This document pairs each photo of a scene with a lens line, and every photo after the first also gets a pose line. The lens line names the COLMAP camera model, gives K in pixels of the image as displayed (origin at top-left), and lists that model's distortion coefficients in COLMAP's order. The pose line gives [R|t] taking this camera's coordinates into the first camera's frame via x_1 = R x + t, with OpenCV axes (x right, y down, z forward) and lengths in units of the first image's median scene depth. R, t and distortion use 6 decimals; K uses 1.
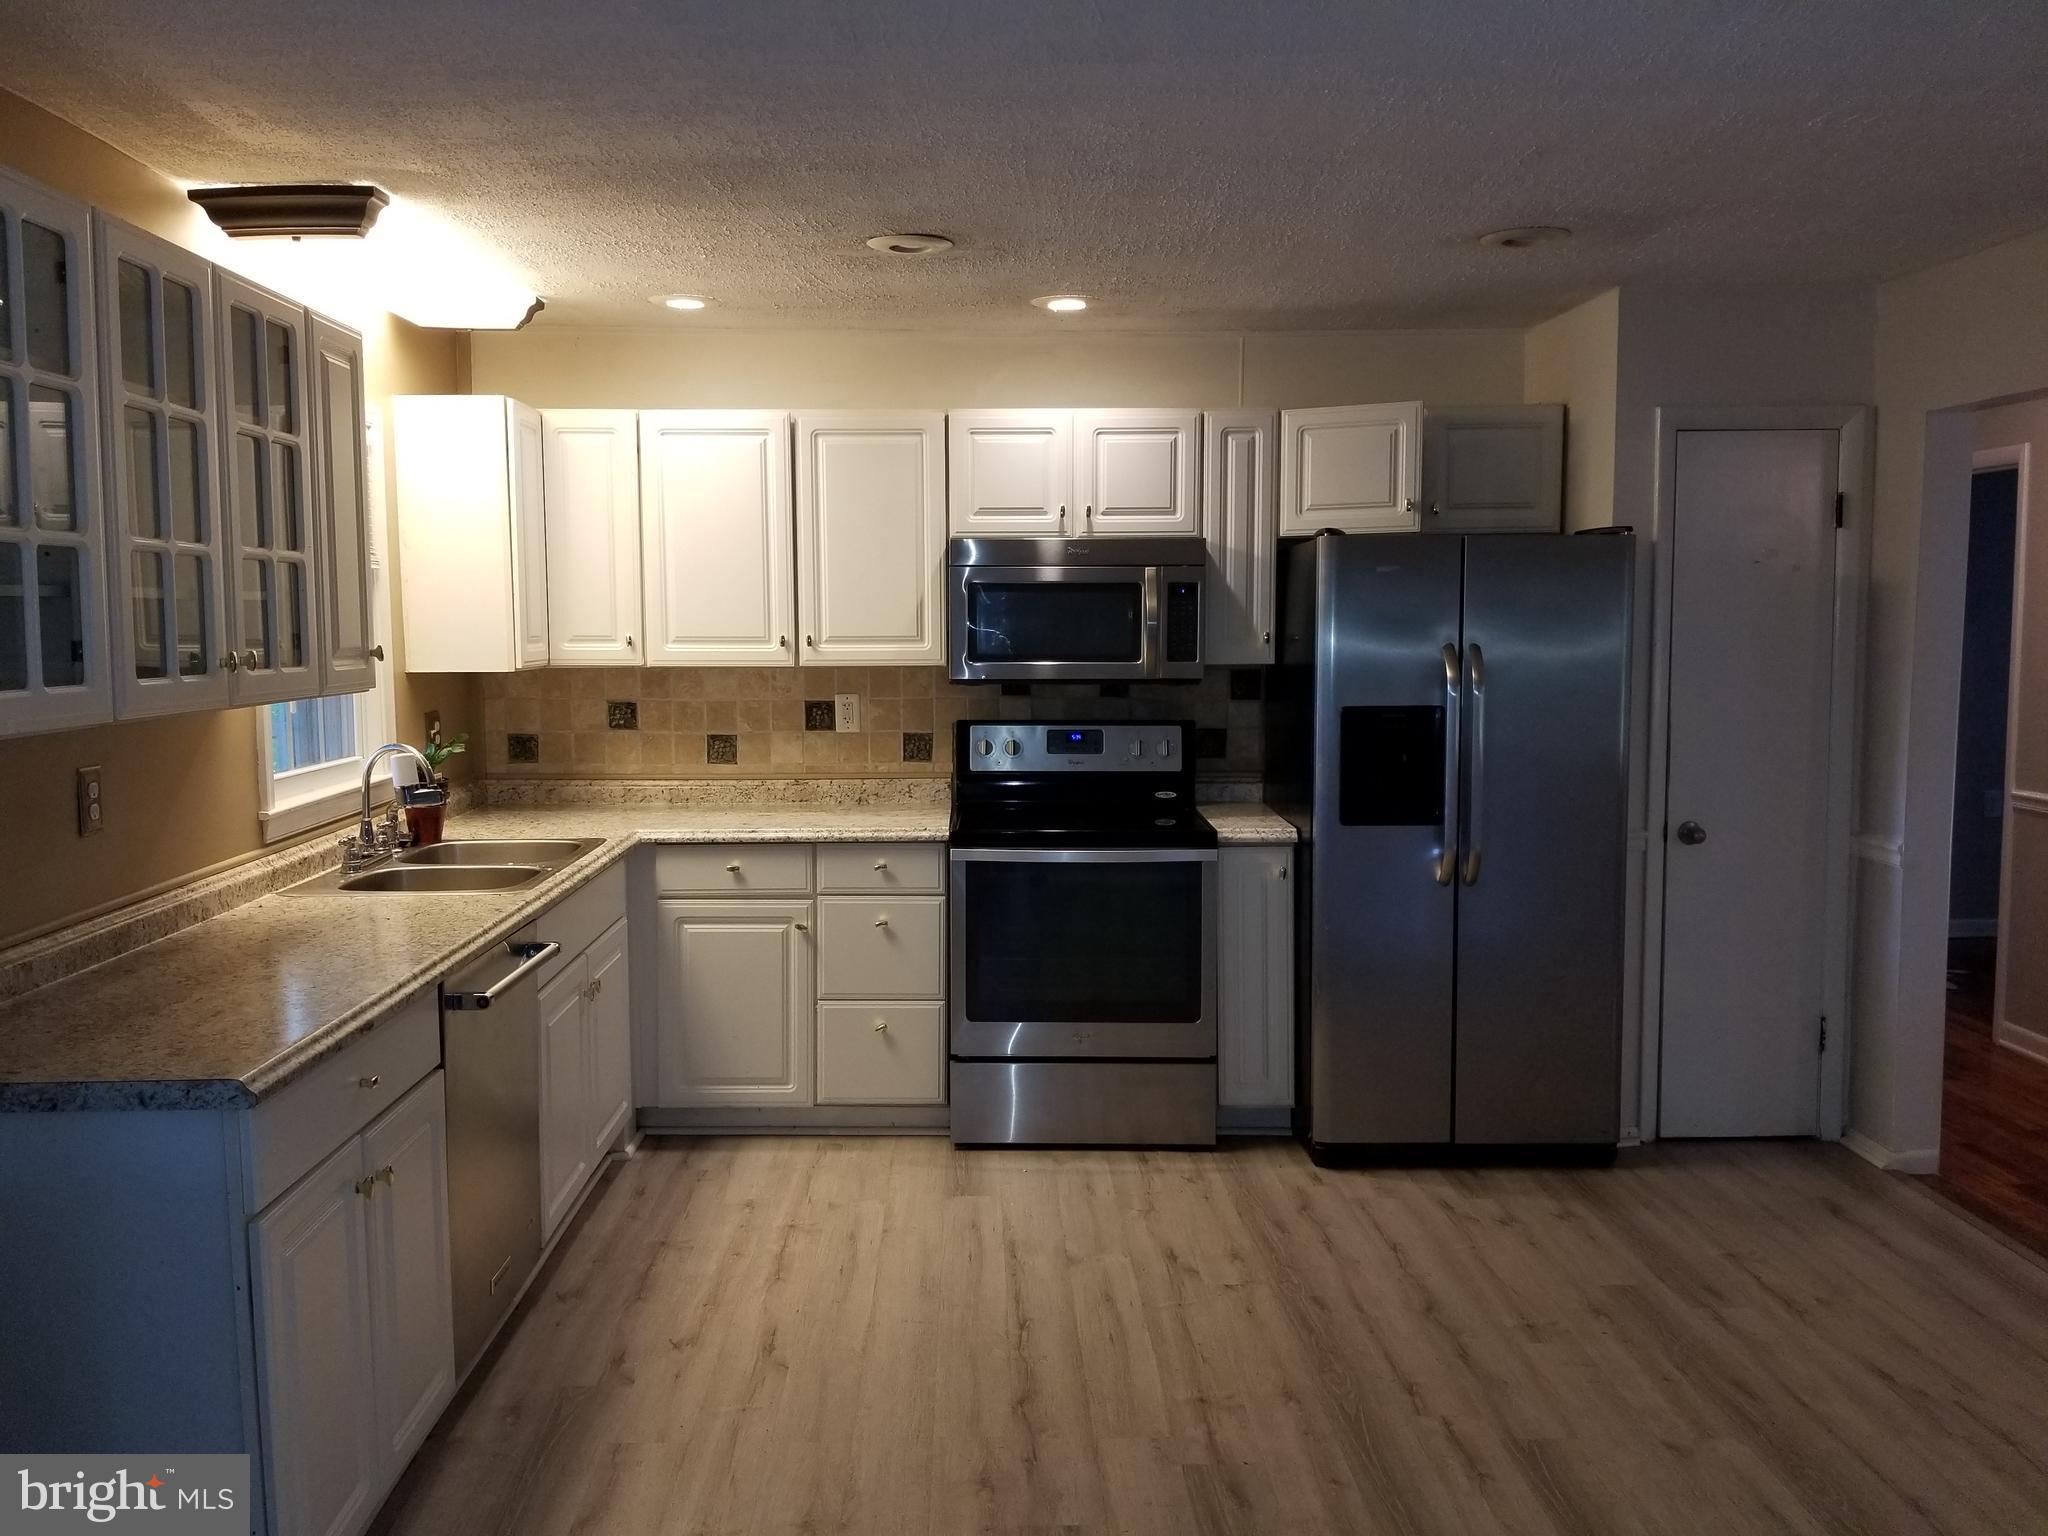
lens RADIAL K [[1646.1, 0, 991.6], [0, 1646.1, 737.6], [0, 0, 1]] dist [0.113282, -0.225135]
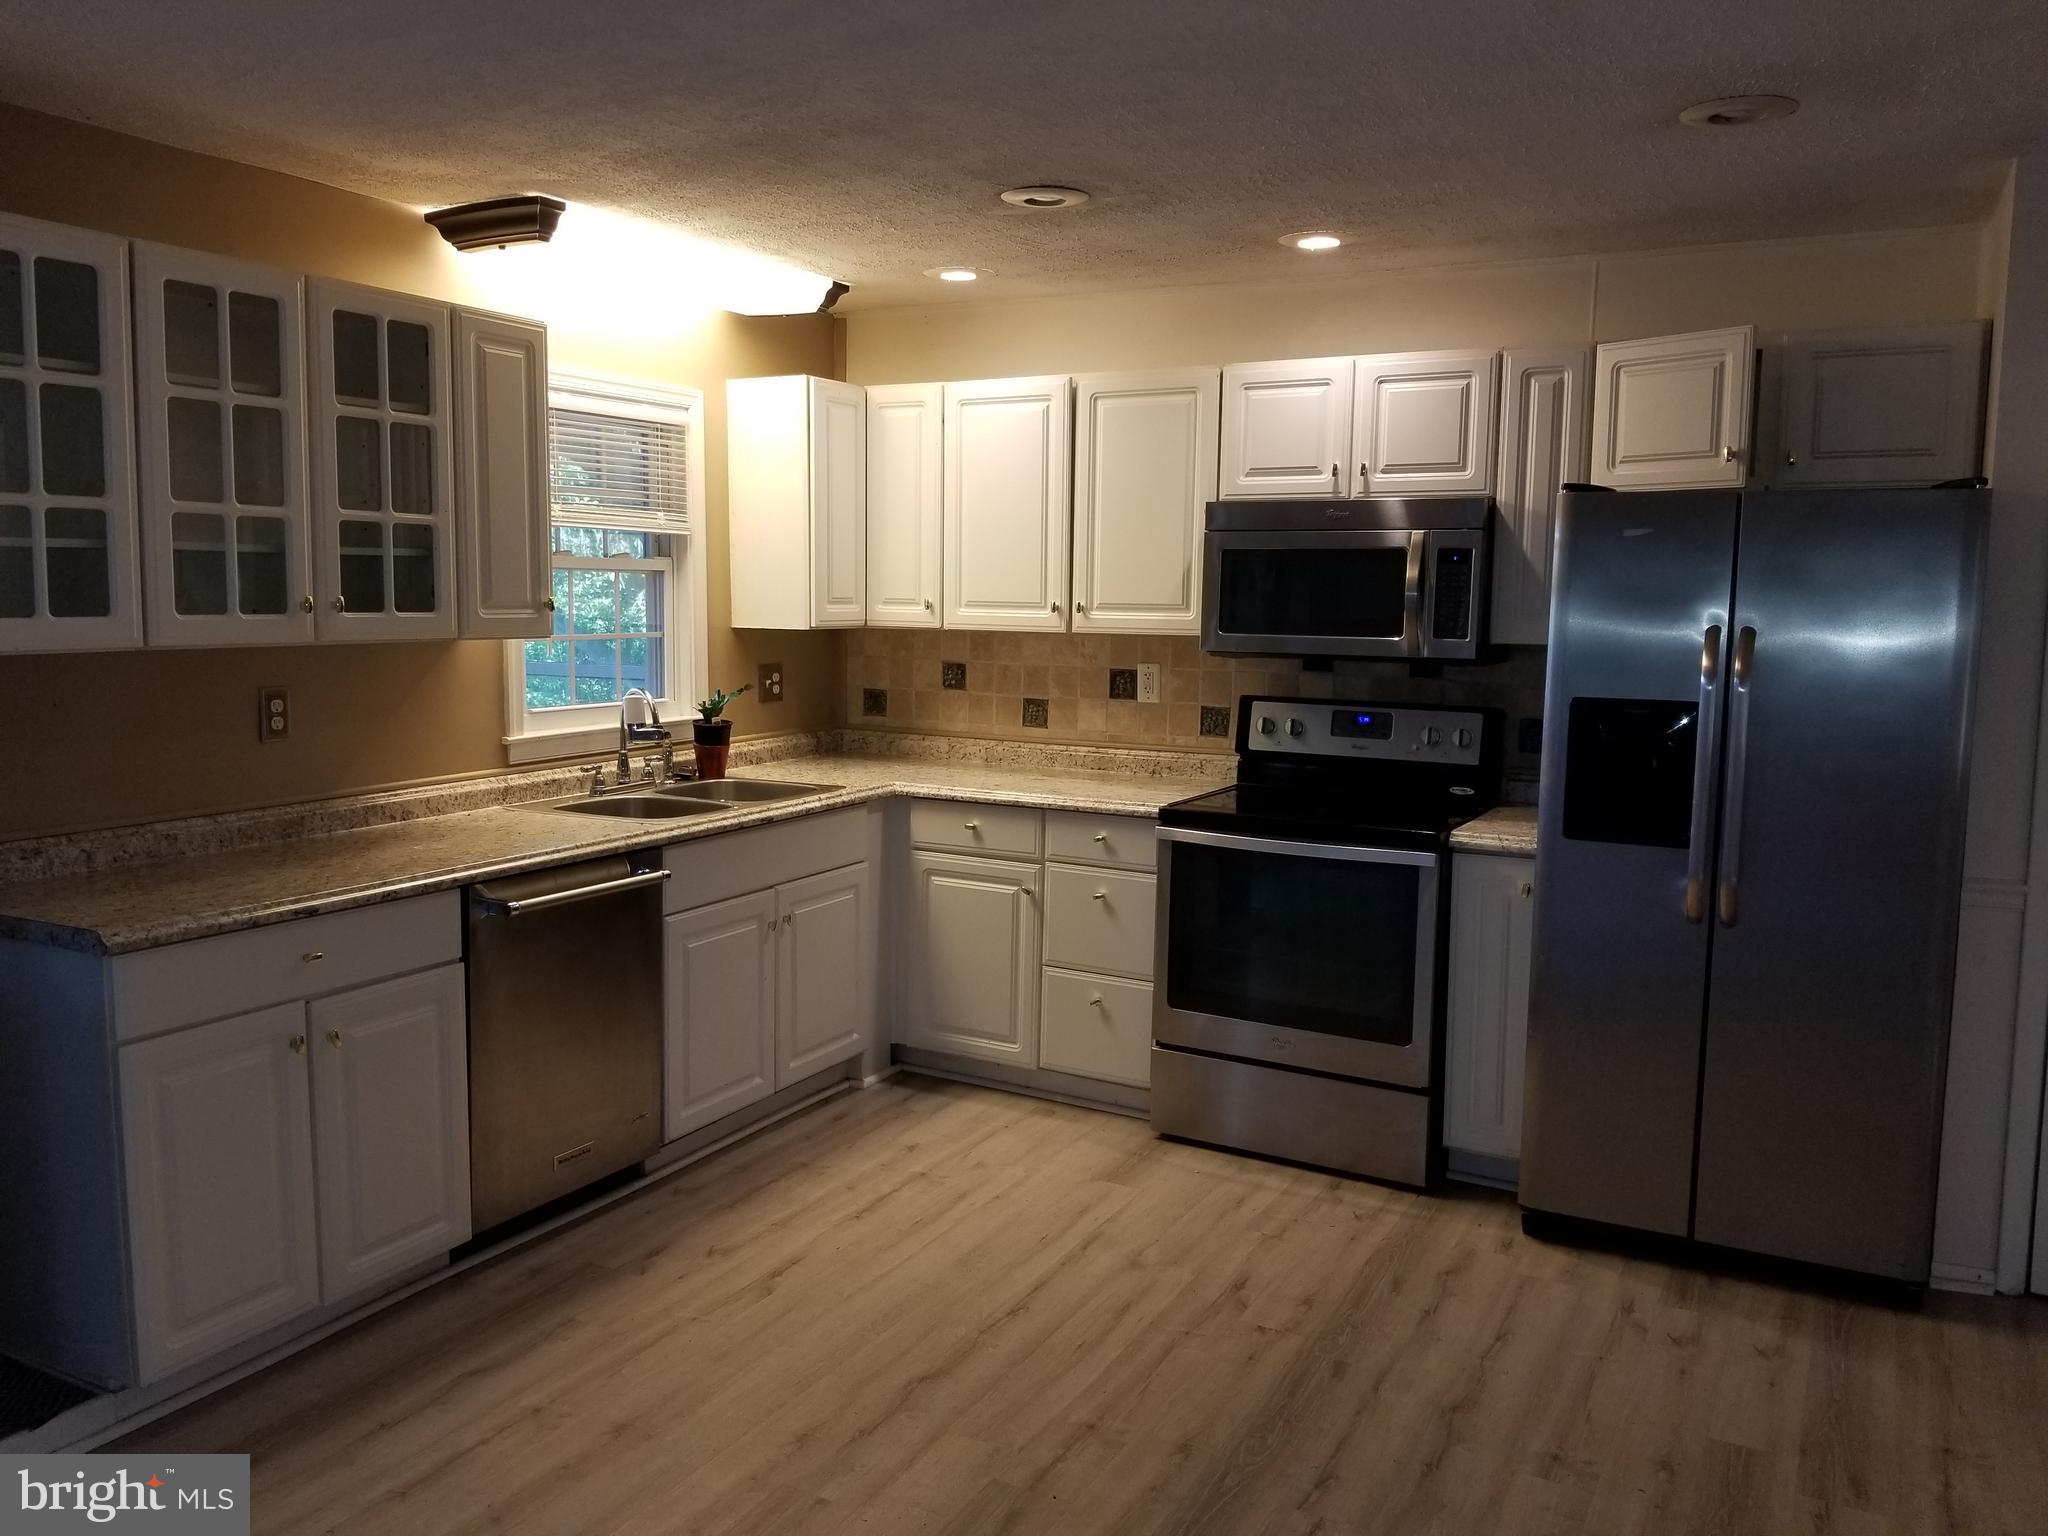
lens RADIAL K [[1646.6, 0, 1012.2], [0, 1646.6, 746.1], [0, 0, 1]] dist [0.082495, -0.137480]
pose [[0.865401, 0.063454, -0.497046, 0.374784], [-0.053700, 0.997981, 0.033908, -0.006996], [0.498194, -0.002653, 0.867061, 0.126233]]
